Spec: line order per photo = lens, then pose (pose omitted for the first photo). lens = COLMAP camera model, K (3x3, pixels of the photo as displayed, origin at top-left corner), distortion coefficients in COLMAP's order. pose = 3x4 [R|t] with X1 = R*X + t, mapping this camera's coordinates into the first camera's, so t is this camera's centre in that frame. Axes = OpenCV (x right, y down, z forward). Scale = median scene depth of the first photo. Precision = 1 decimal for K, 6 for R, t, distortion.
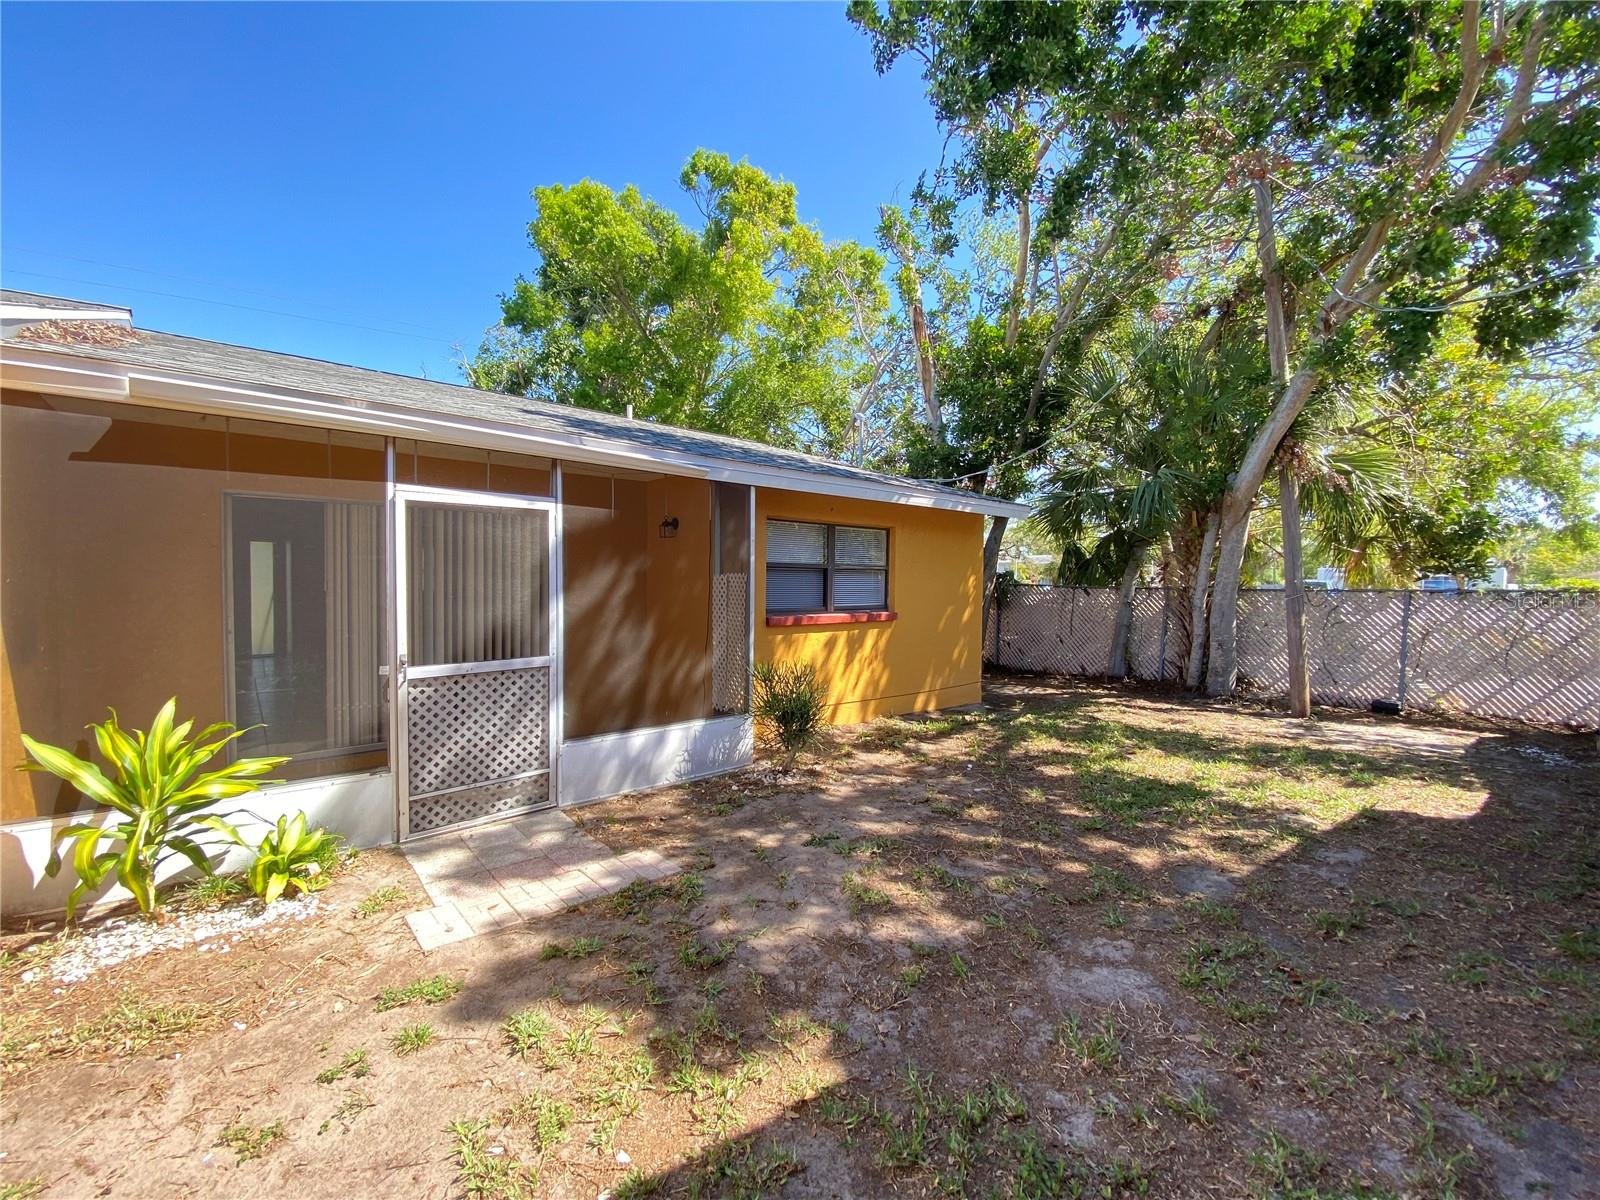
lens RADIAL K [[665.3, 0, 798.4], [0, 665.3, 591.0], [0, 0, 1]] dist [0.023041, -0.020135]
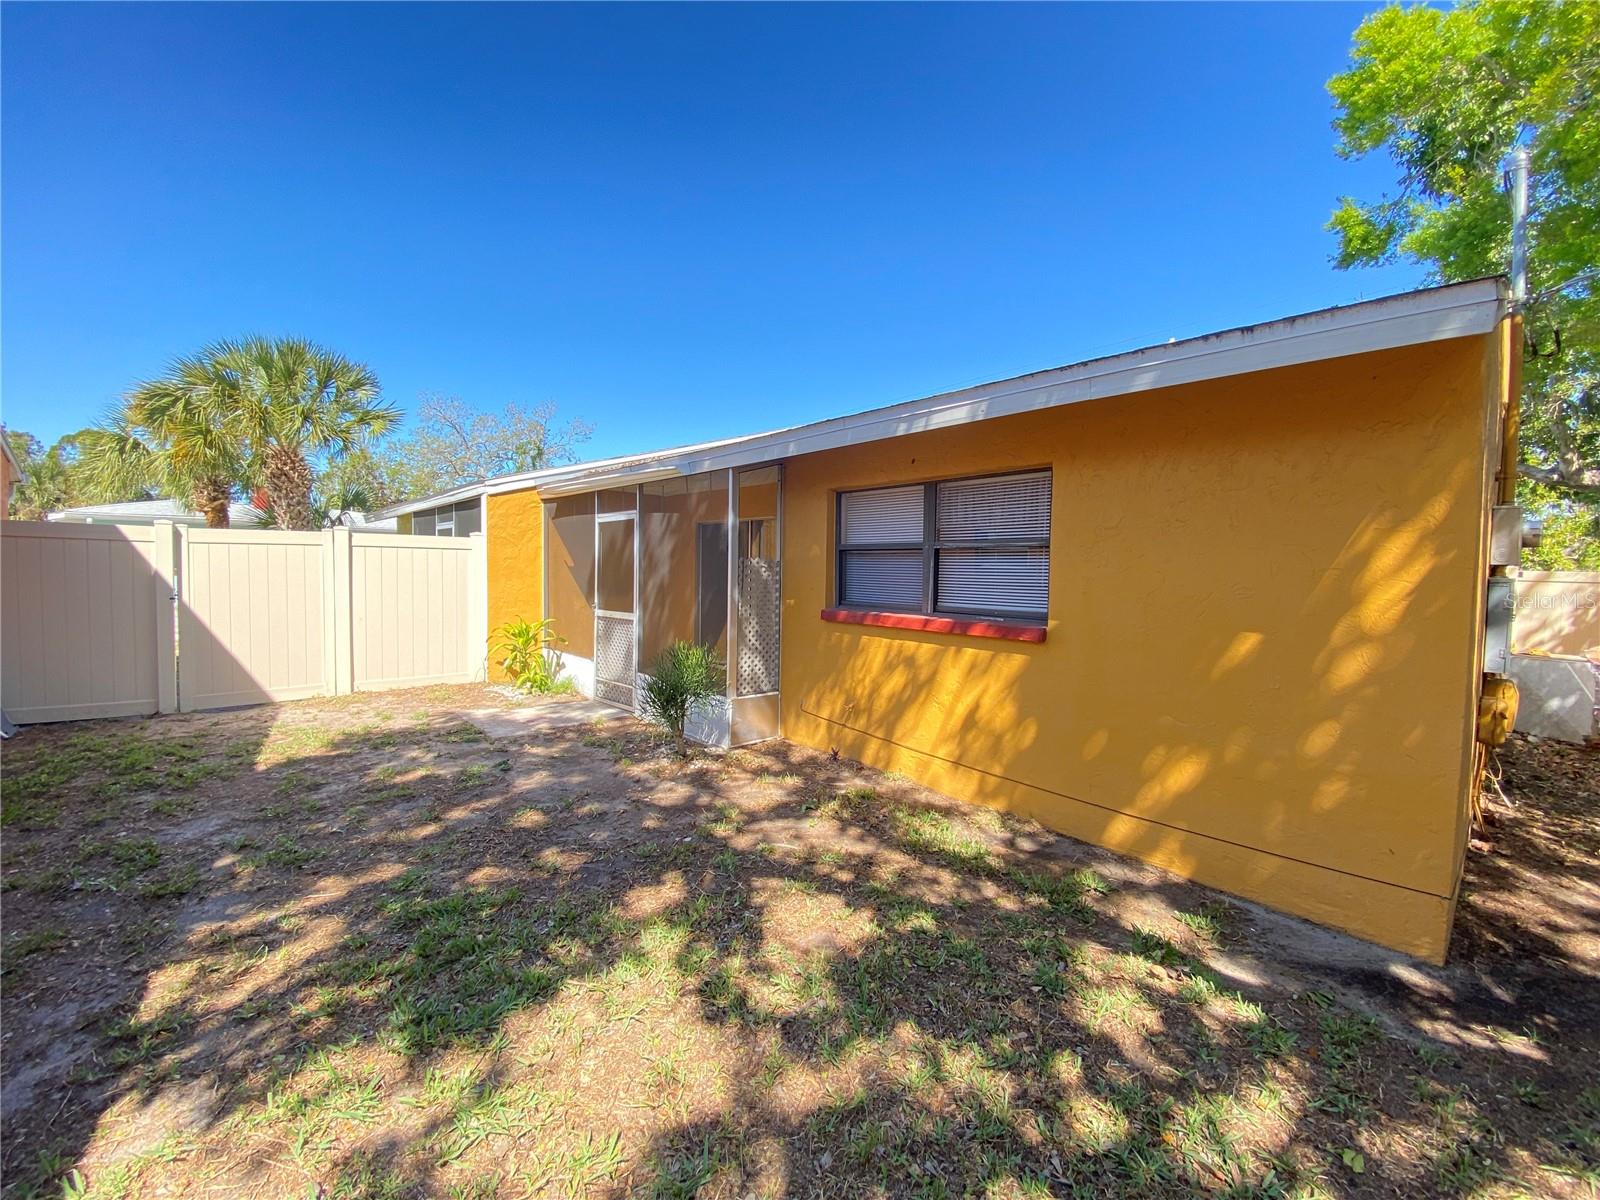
lens RADIAL K [[665.3, 0, 798.4], [0, 665.3, 591.0], [0, 0, 1]] dist [0.023041, -0.020135]
pose [[-0.036902, 0.018978, -0.999139, 0.672763], [-0.040647, 0.998964, 0.020476, 0.001968], [0.998492, 0.041368, -0.036093, 0.817887]]
